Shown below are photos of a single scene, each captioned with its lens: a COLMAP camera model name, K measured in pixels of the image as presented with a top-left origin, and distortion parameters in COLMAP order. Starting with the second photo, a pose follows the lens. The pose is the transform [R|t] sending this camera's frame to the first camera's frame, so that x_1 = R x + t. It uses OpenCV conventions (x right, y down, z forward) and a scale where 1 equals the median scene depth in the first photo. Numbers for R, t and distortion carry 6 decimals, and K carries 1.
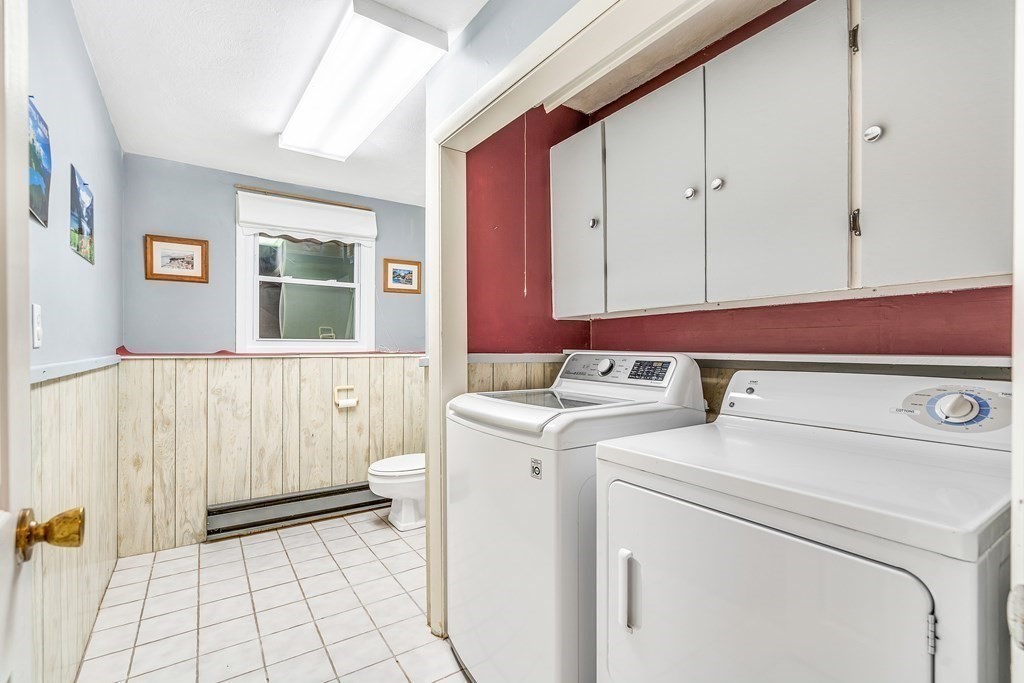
lens RADIAL K [[469.2, 0, 512.4], [0, 469.2, 344.0], [0, 0, 1]] dist [-0.012784, 0.003604]
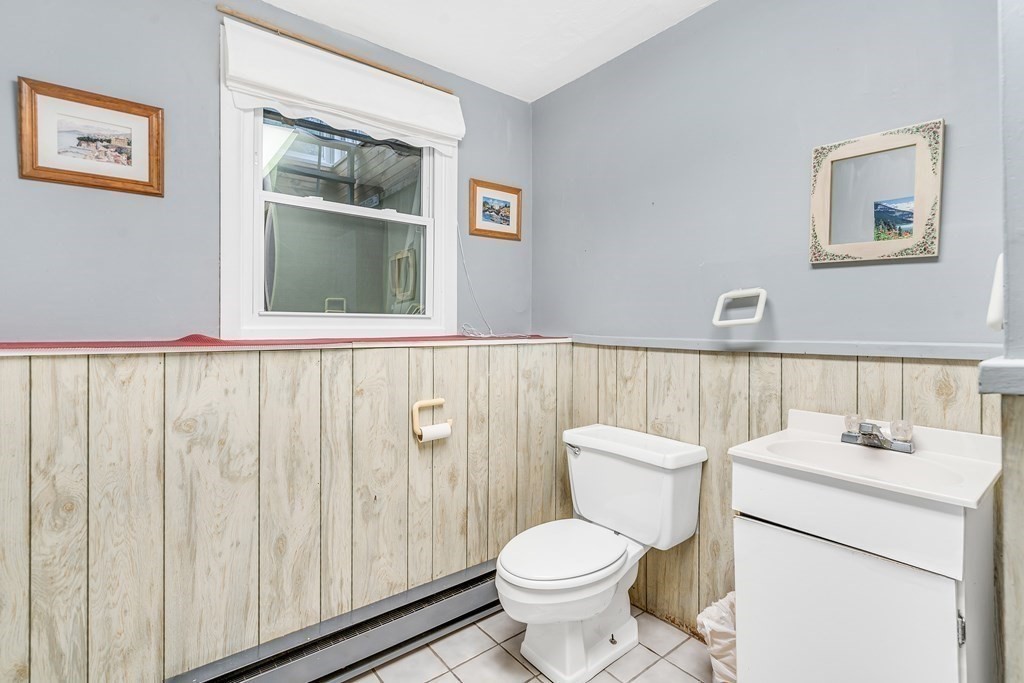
lens RADIAL K [[469.2, 0, 504.0], [0, 469.2, 325.8], [0, 0, 1]] dist [-0.012784, 0.003604]
pose [[0.997652, 0.000635, 0.068491, -0.334474], [-0.001026, 0.999983, 0.005669, 0.001335], [-0.068486, -0.005726, 0.997636, 0.496062]]
